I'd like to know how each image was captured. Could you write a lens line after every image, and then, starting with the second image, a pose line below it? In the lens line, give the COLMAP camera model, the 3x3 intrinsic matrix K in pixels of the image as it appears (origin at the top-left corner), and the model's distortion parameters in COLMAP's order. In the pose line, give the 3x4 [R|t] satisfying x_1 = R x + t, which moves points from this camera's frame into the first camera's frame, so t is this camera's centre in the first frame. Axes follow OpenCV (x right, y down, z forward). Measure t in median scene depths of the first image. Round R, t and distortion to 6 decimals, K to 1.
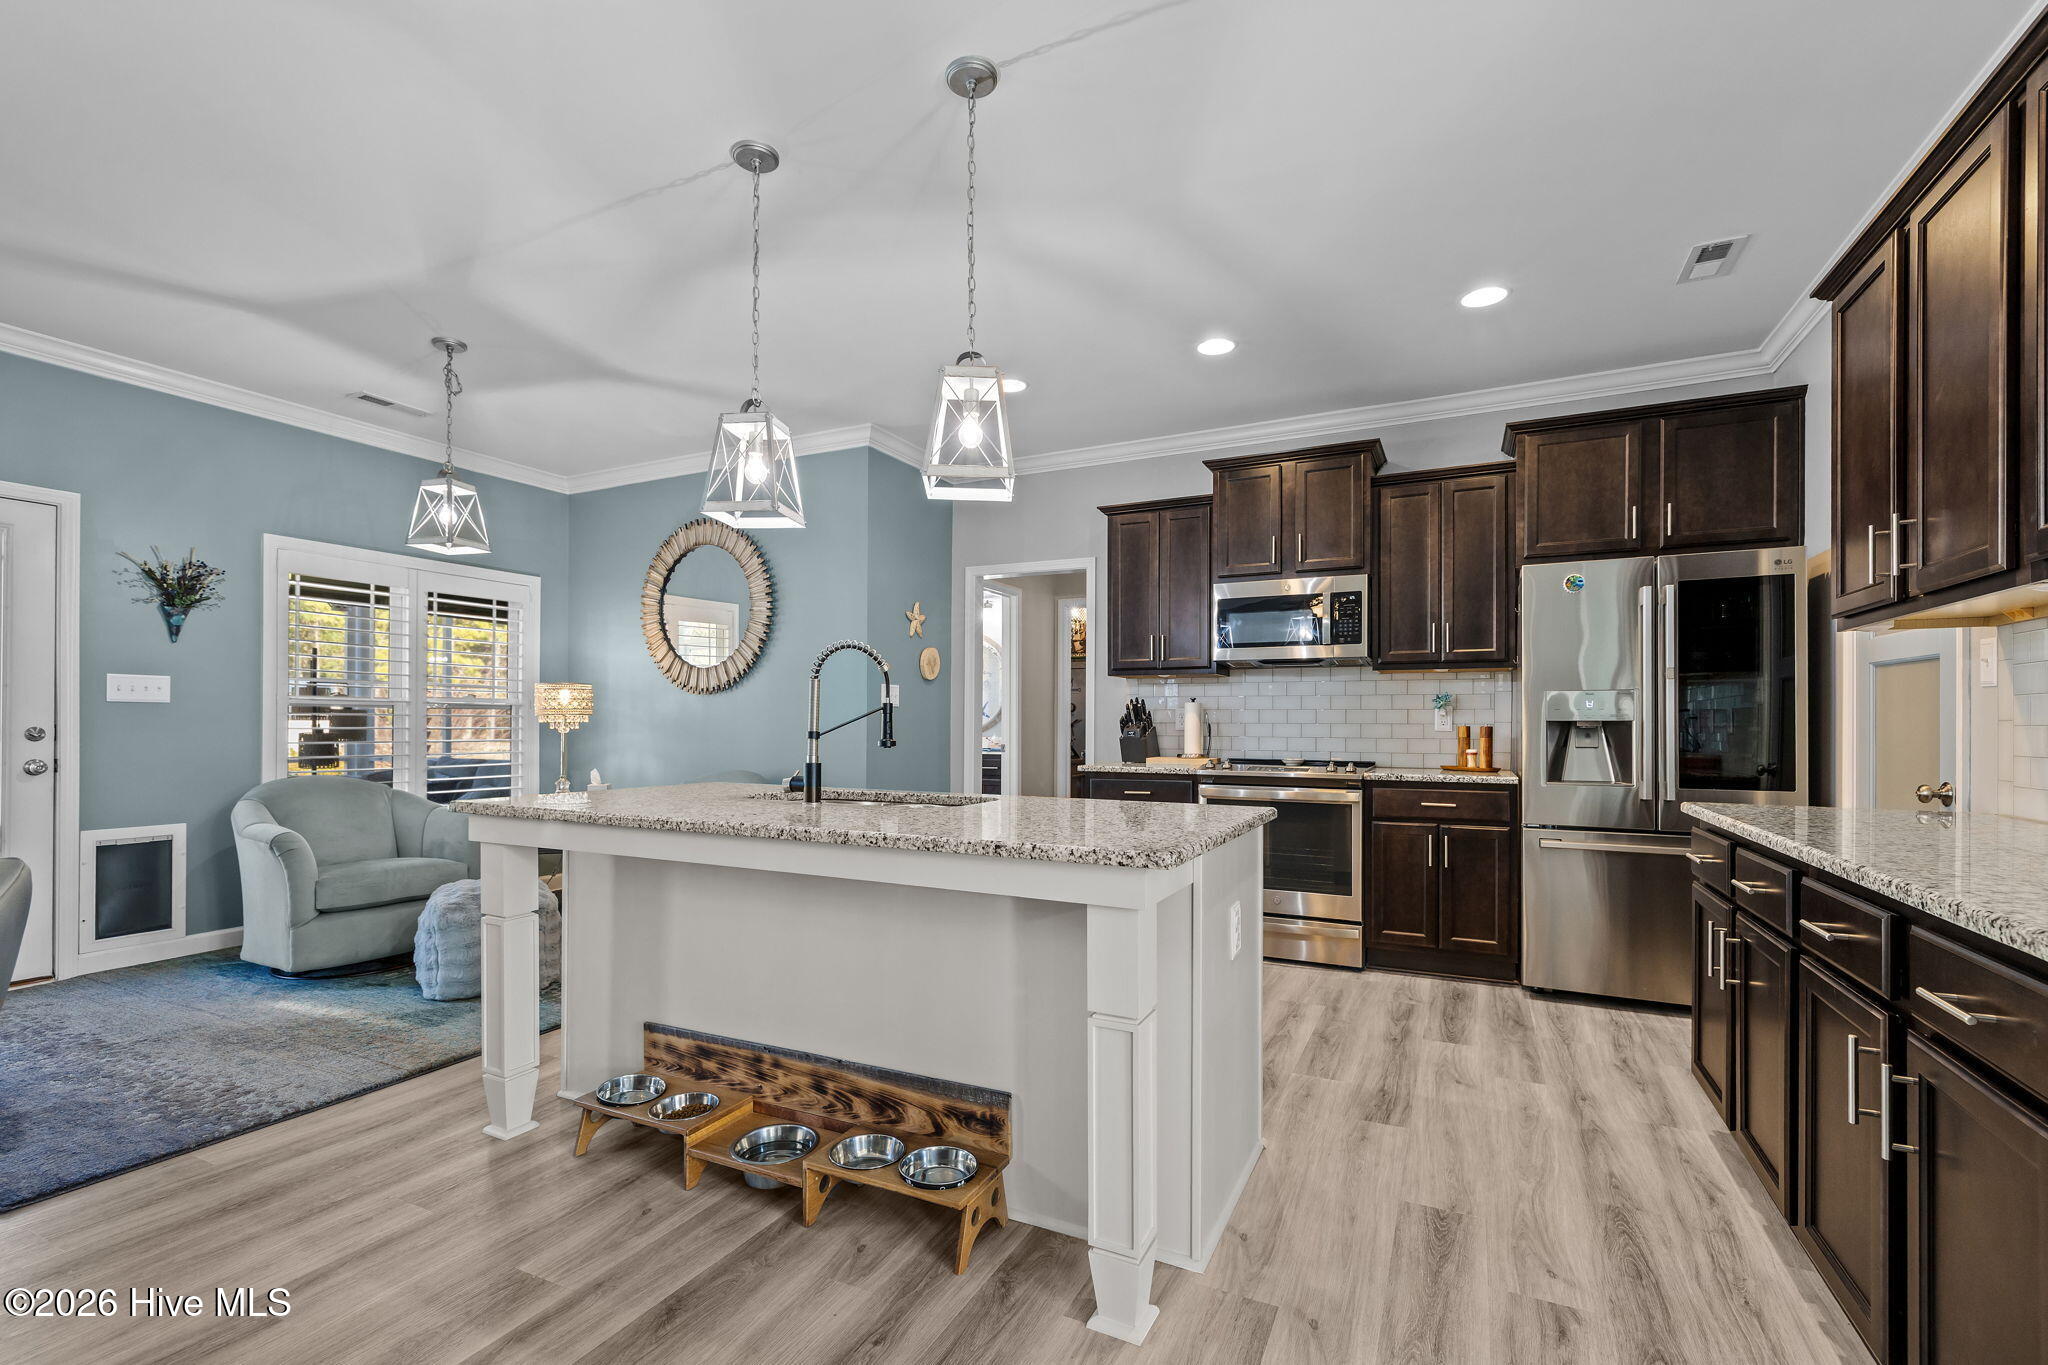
lens RADIAL K [[899.4, 0, 1027.7], [0, 899.4, 722.7], [0, 0, 1]] dist [-0.000447, -0.000174]
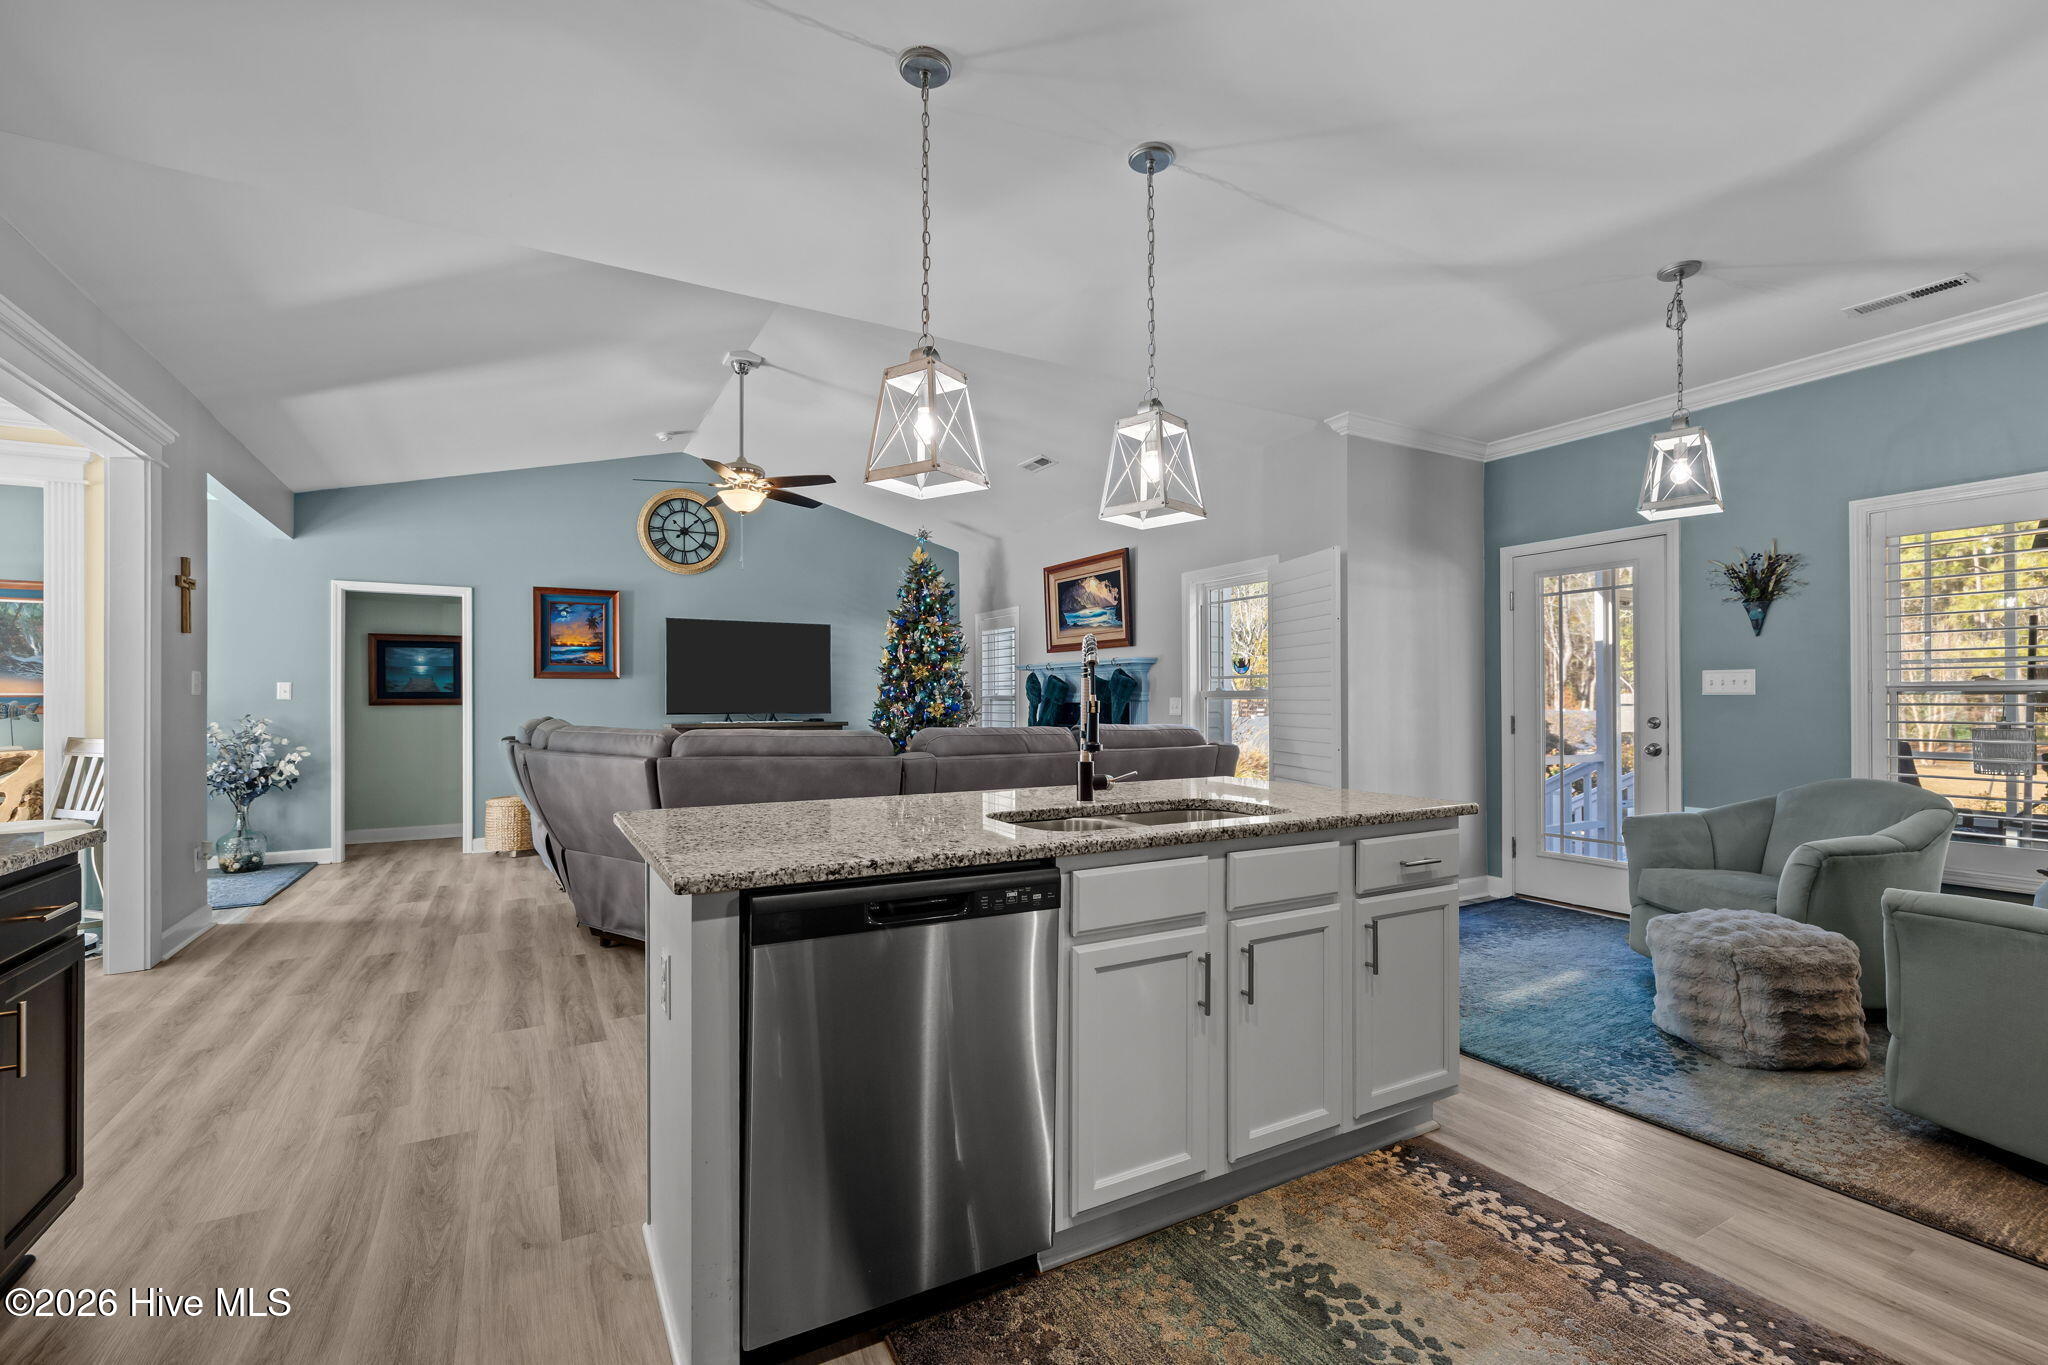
lens RADIAL K [[899.4, 0, 1015.4], [0, 899.4, 693.9], [0, 0, 1]] dist [-0.000447, -0.000174]
pose [[-0.576904, -0.011113, -0.816736, 0.388348], [-0.002578, 0.999927, -0.011785, -0.009710], [0.816808, -0.004693, -0.576891, 0.935217]]
